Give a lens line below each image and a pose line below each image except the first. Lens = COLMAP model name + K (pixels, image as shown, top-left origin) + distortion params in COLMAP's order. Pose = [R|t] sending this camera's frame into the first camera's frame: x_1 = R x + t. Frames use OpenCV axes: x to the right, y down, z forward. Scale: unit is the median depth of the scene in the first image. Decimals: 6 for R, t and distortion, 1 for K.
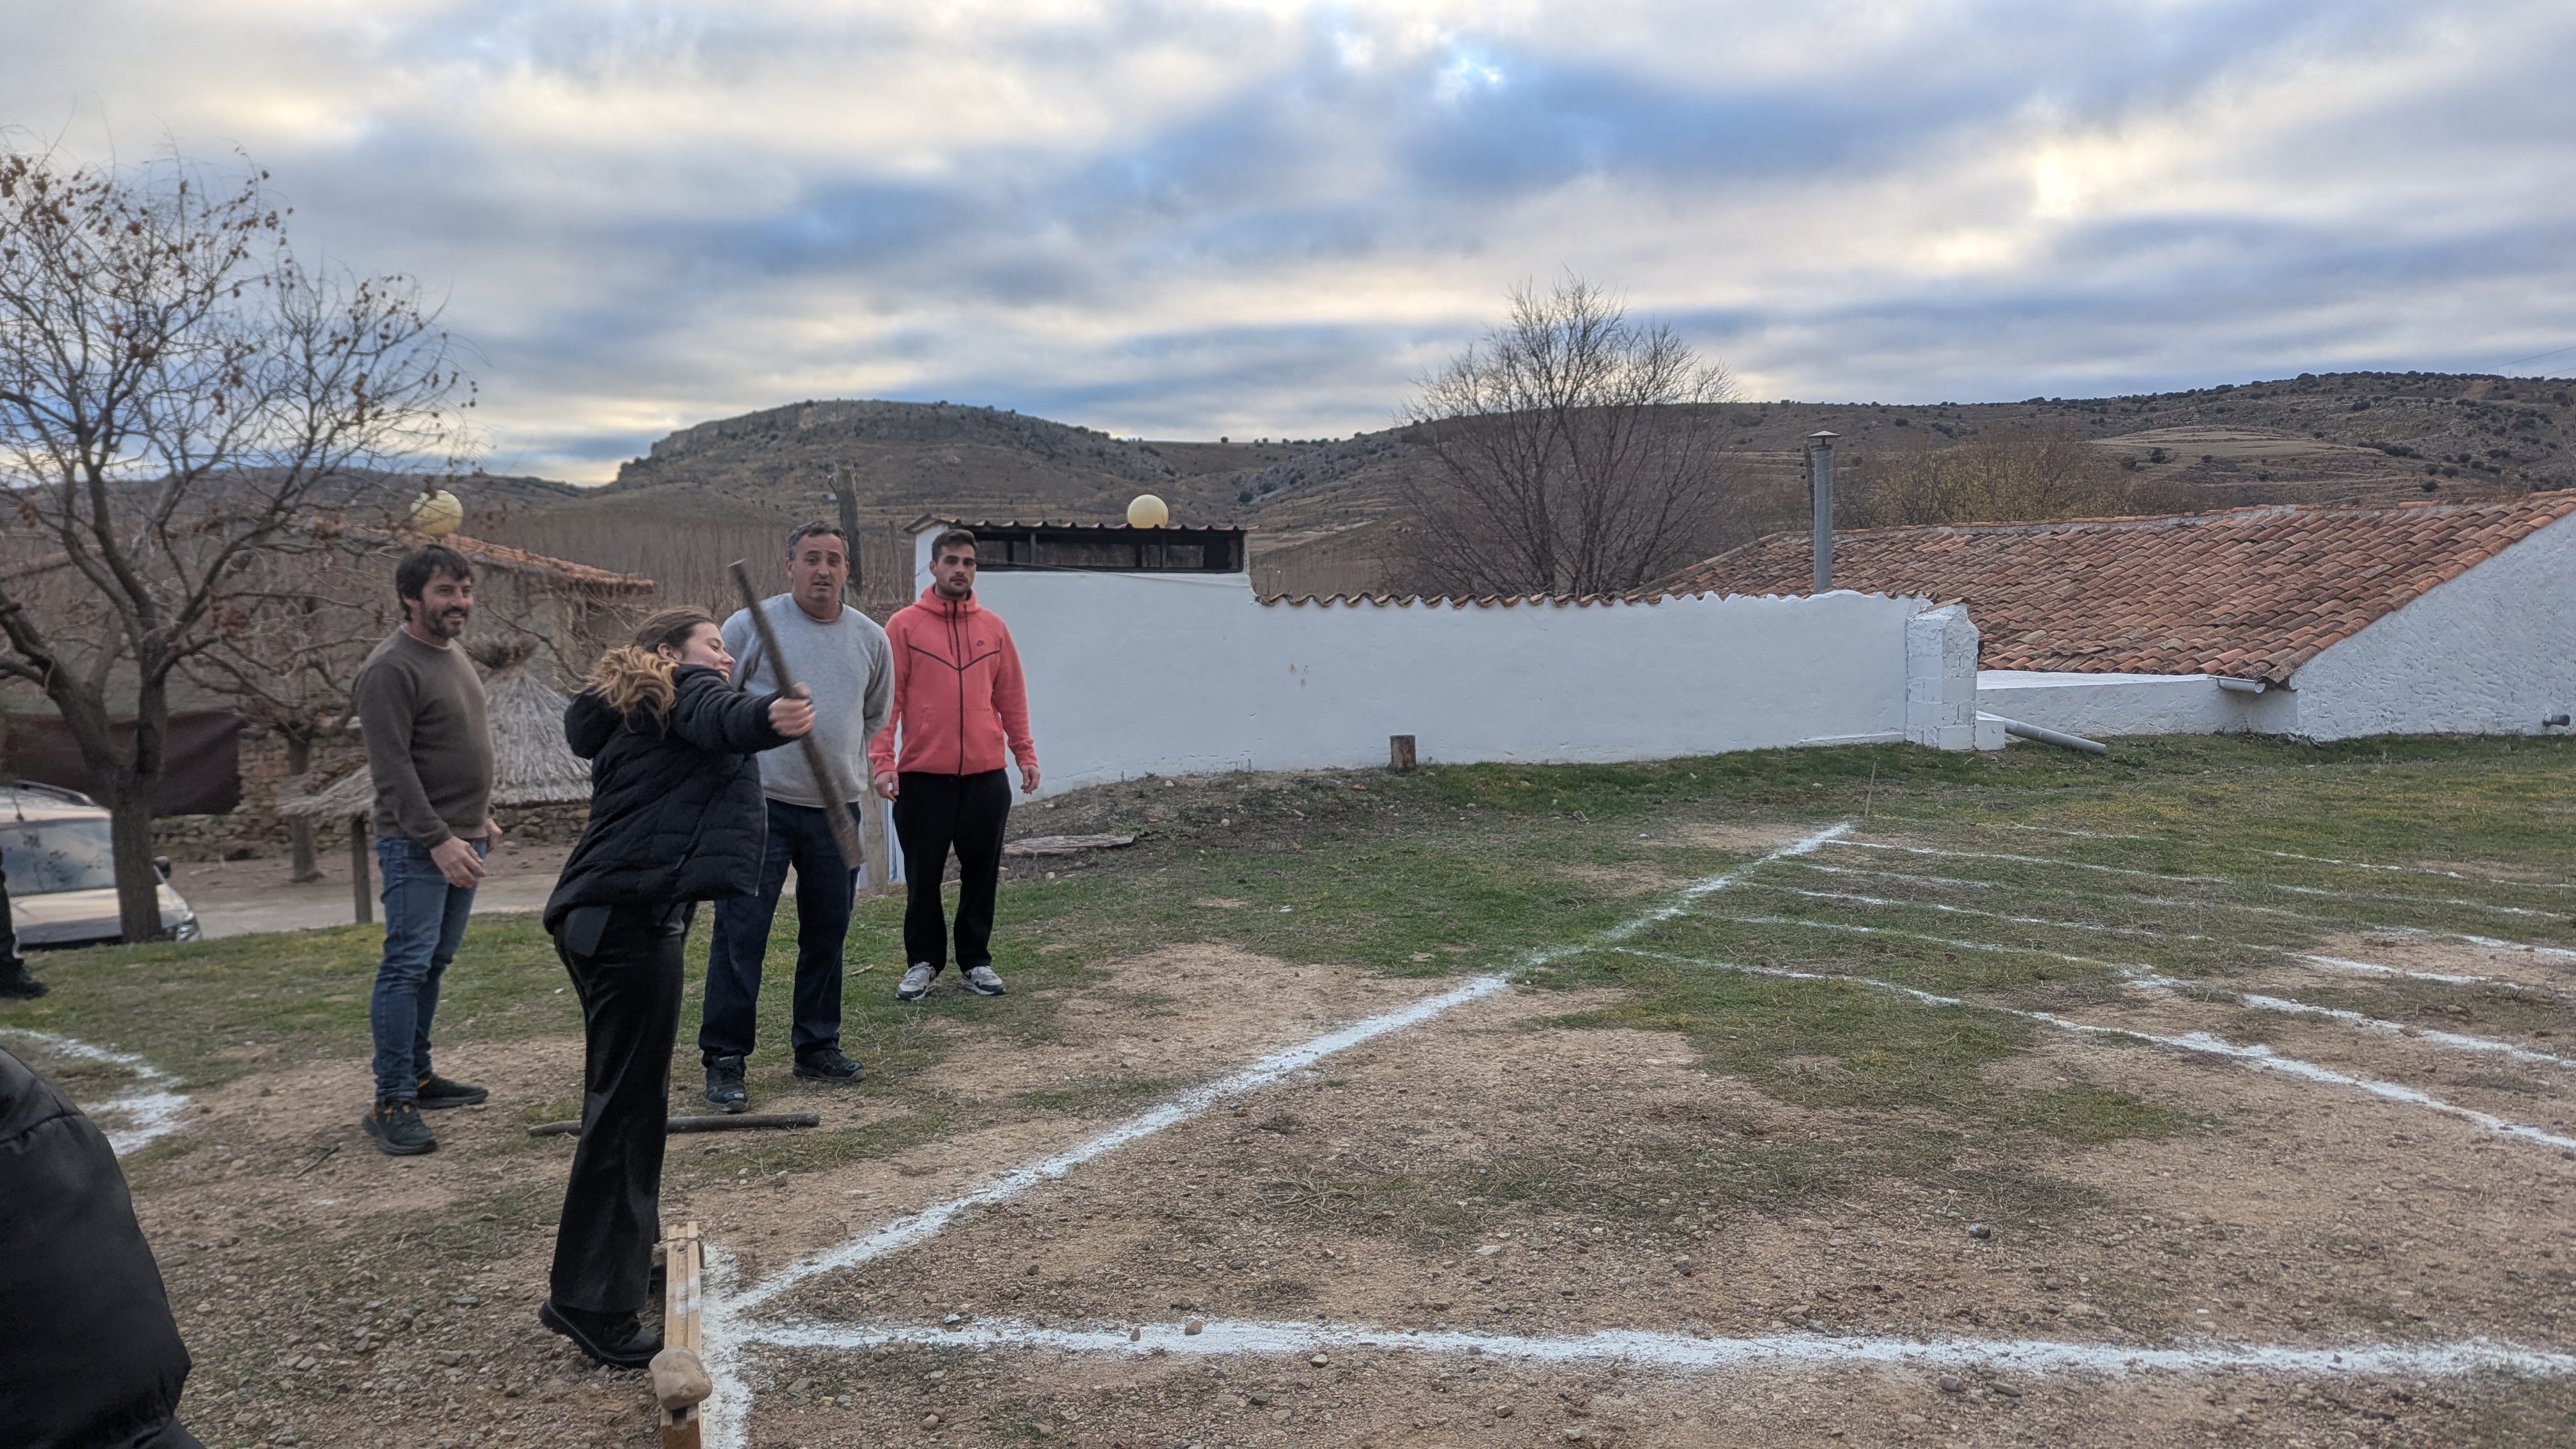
lens RADIAL K [[1817.2, 0, 1288.0], [0, 1817.2, 724.5], [0, 0, 1]] dist [0.087619, -0.099019]
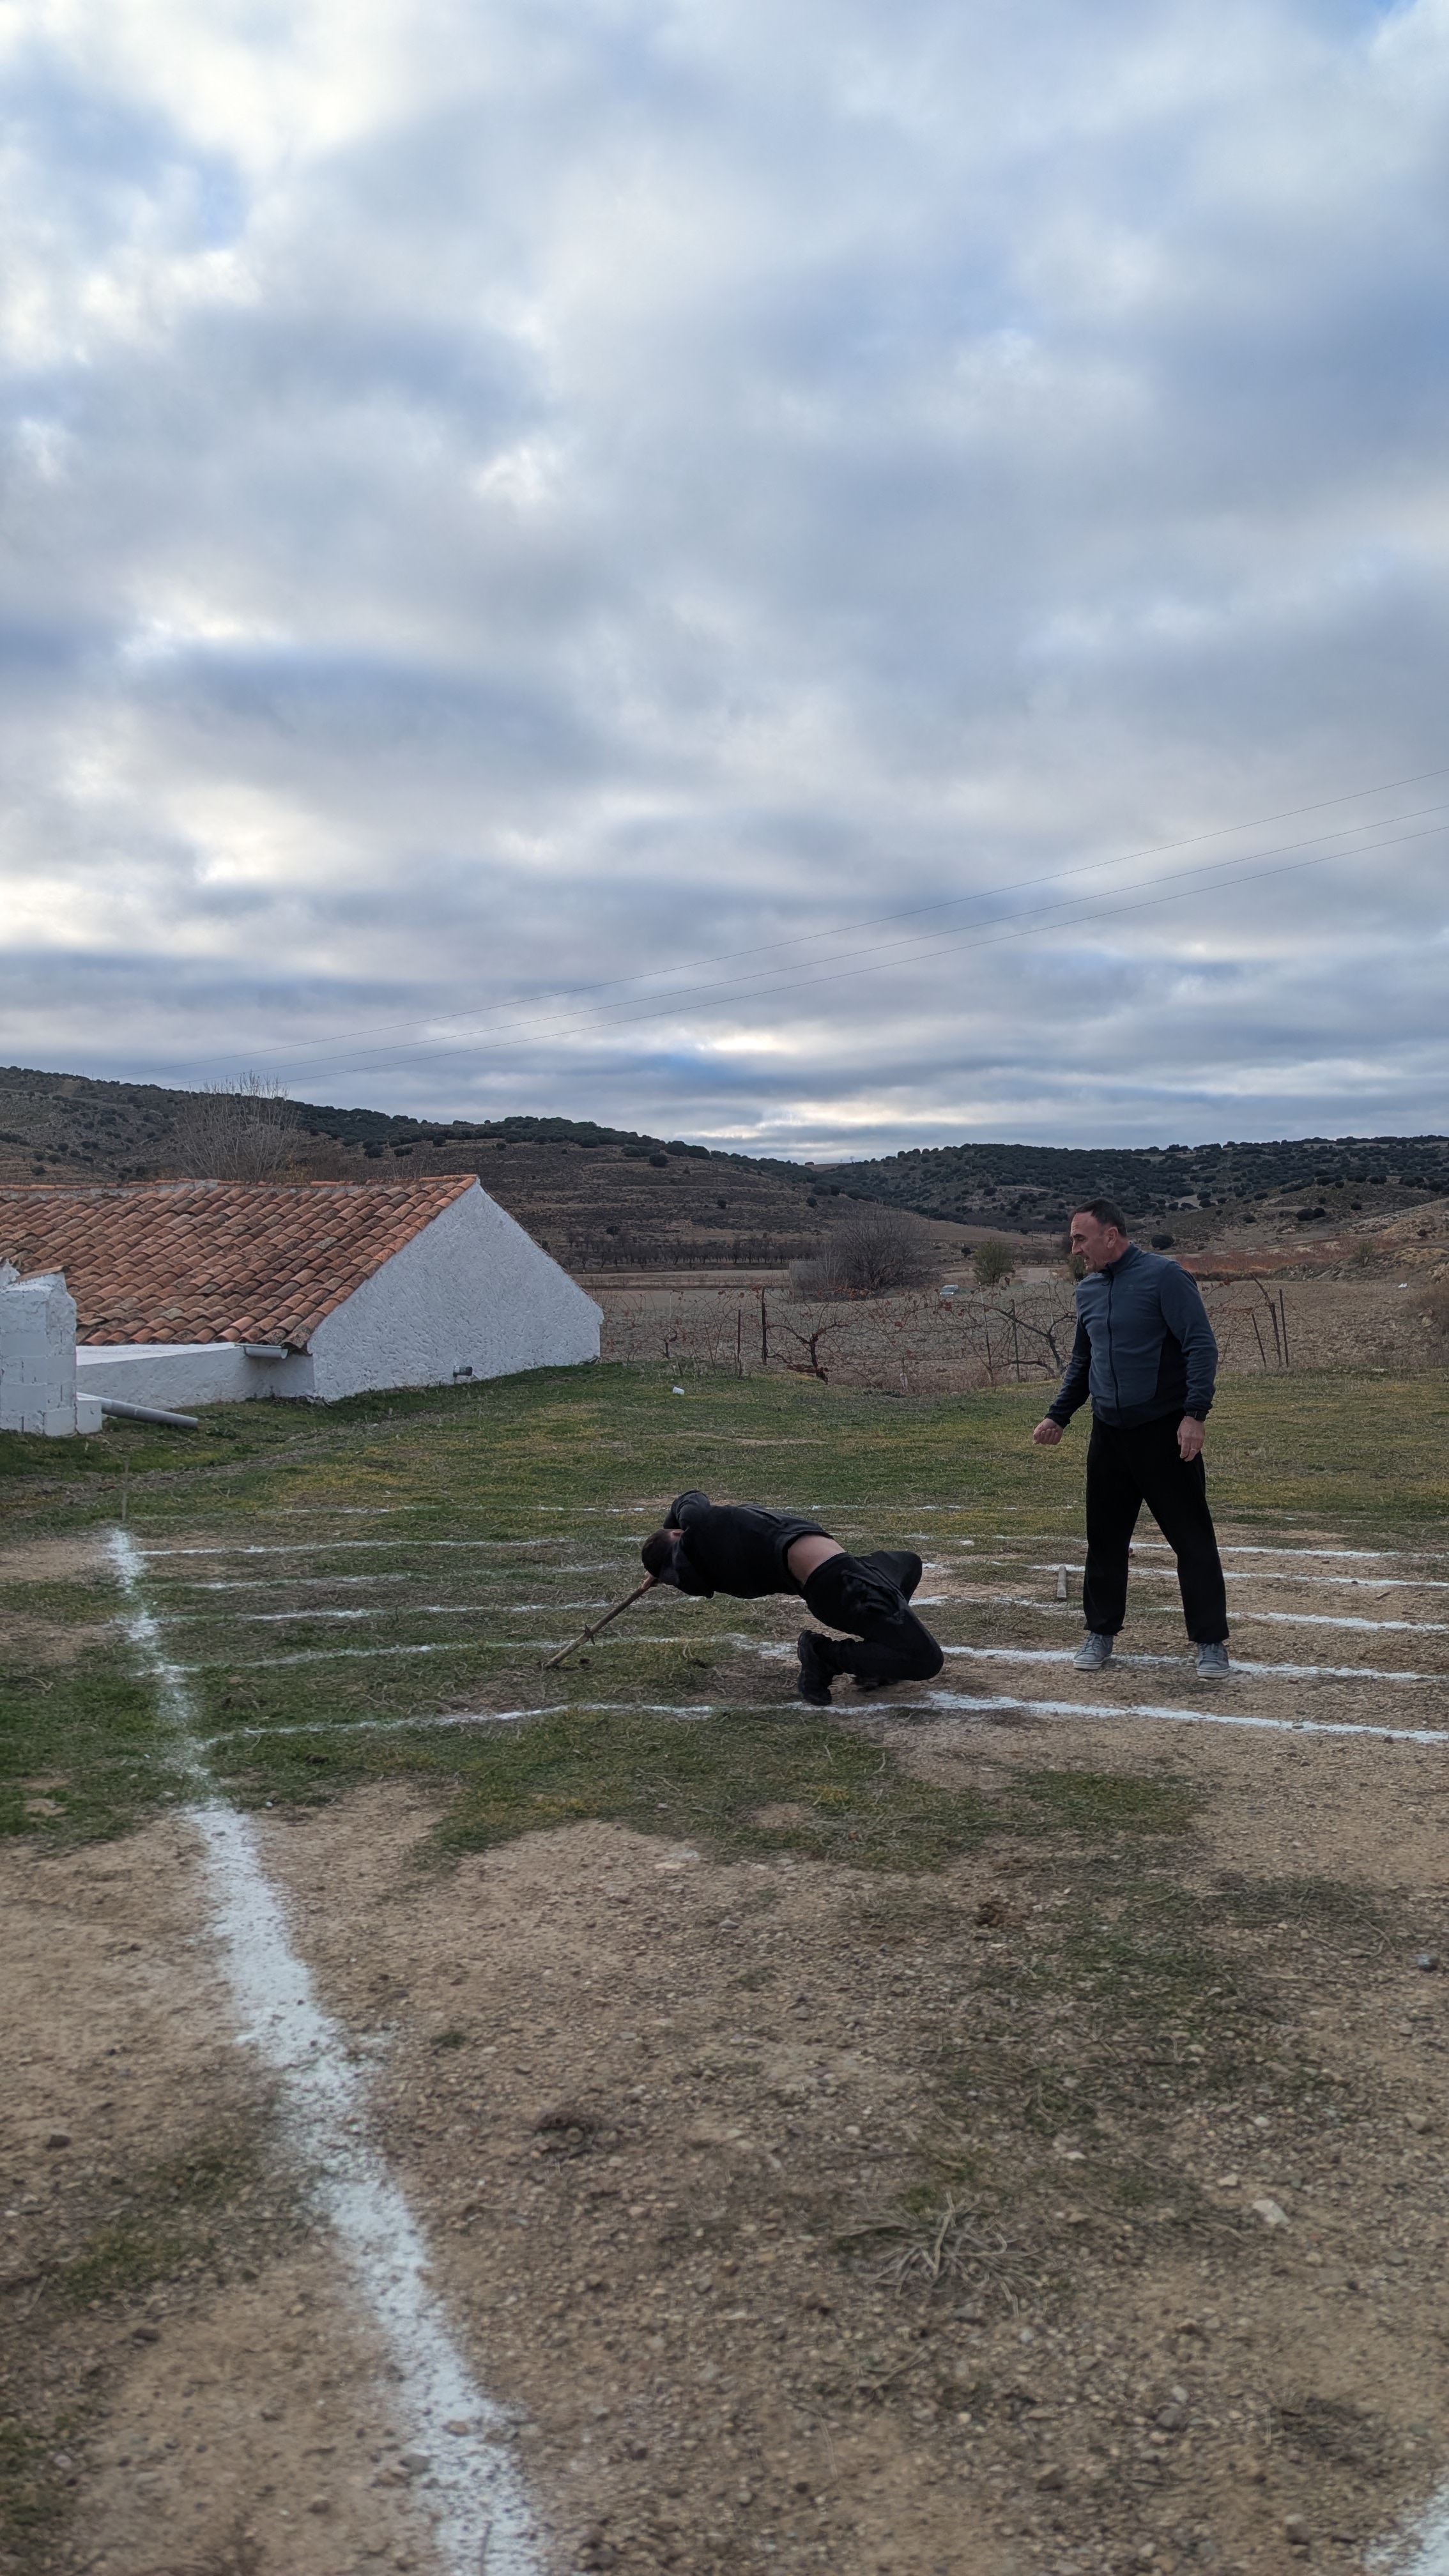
lens RADIAL K [[1817.2, 0, 724.5], [0, 1817.2, 1288.0], [0, 0, 1]] dist [0.087619, -0.099019]
pose [[0.615567, -0.011769, 0.787996, -0.143233], [0.058539, 0.997809, -0.030827, -0.011418], [-0.785907, 0.065105, 0.614908, 0.187092]]
